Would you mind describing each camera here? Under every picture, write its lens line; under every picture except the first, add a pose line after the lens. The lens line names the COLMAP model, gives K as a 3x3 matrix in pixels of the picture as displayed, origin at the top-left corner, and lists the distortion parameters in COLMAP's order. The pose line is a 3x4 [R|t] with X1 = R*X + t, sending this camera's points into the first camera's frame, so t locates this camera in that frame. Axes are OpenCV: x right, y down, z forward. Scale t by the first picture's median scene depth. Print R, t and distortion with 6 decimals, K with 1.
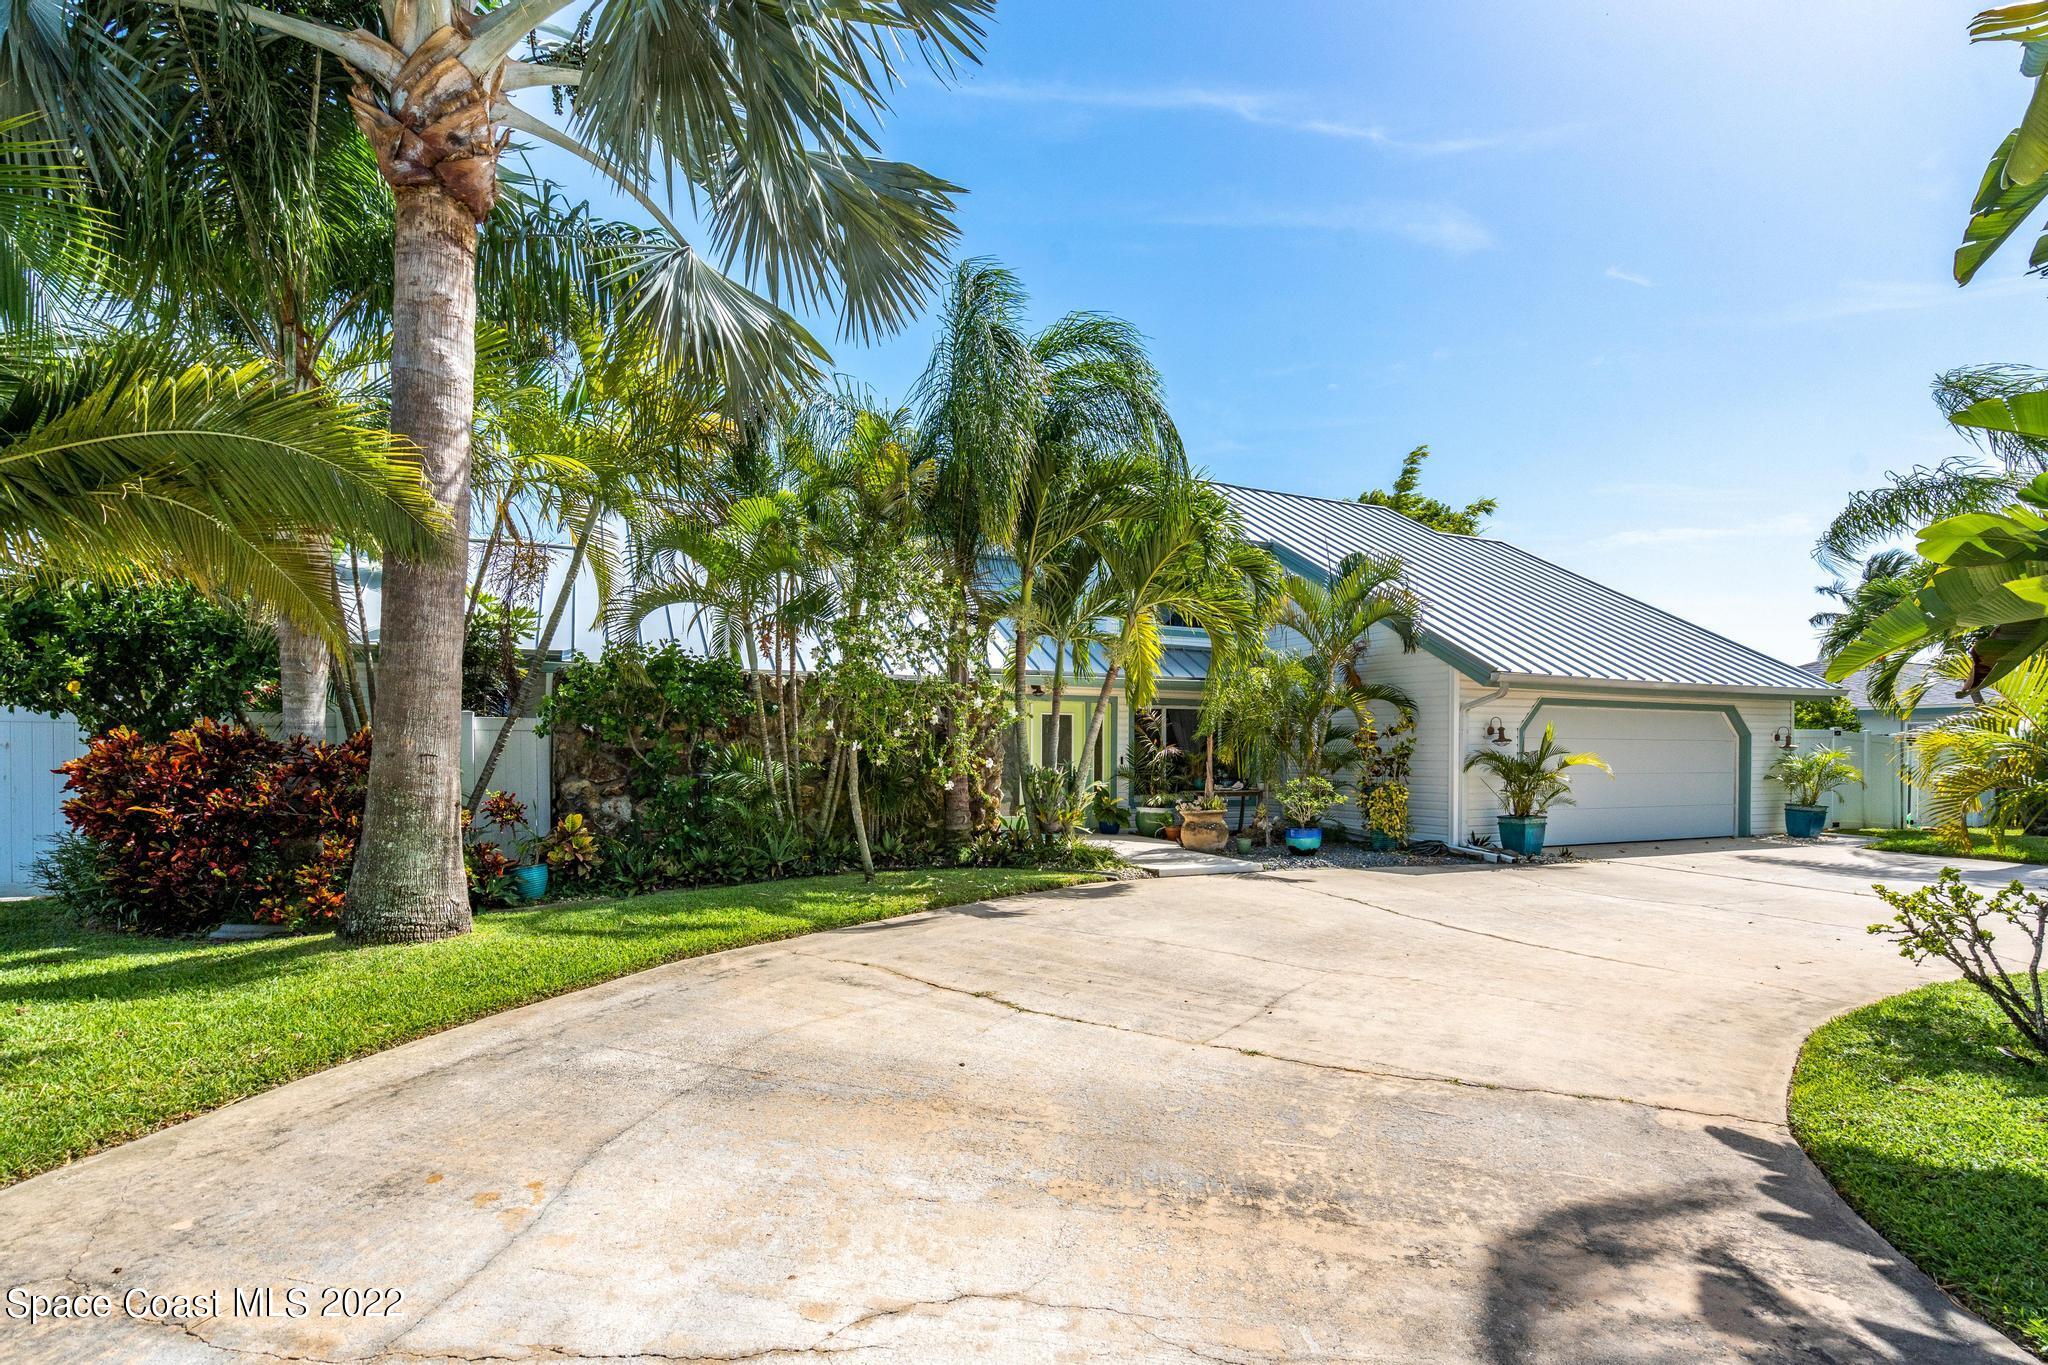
lens RADIAL K [[935.4, 0, 1039.8], [0, 935.4, 742.4], [0, 0, 1]] dist [-0.001284, -0.000432]
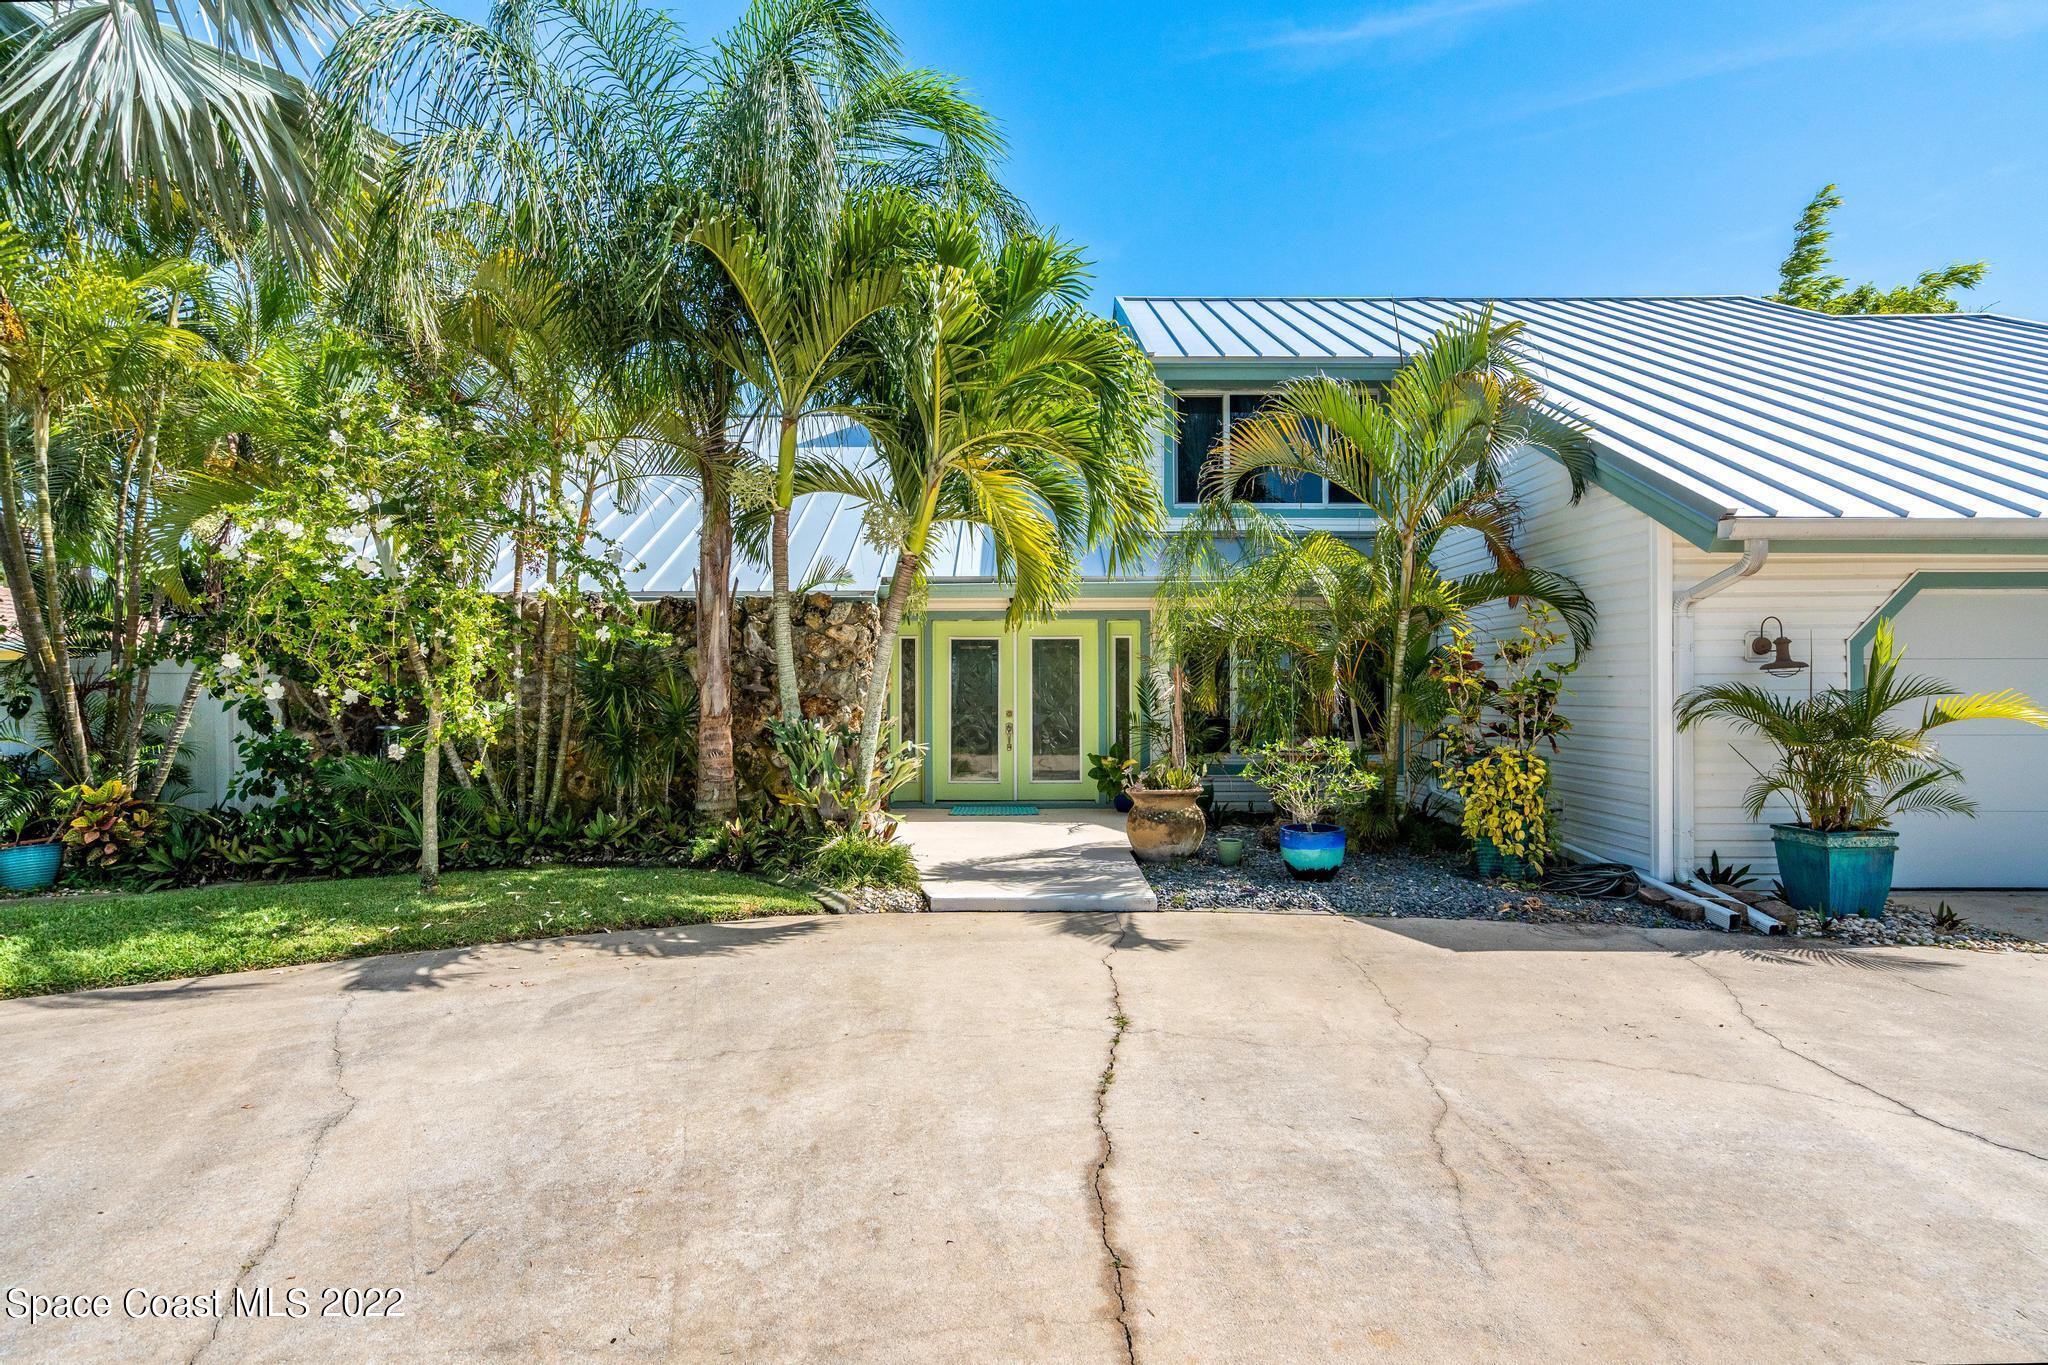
lens RADIAL K [[935.4, 0, 1023.3], [0, 935.4, 681.2], [0, 0, 1]] dist [-0.001284, -0.000432]
pose [[0.908751, -0.008180, -0.417259, 0.342893], [0.008391, 0.999964, -0.001330, 0.003156], [0.417255, -0.002293, 0.908787, 0.409018]]
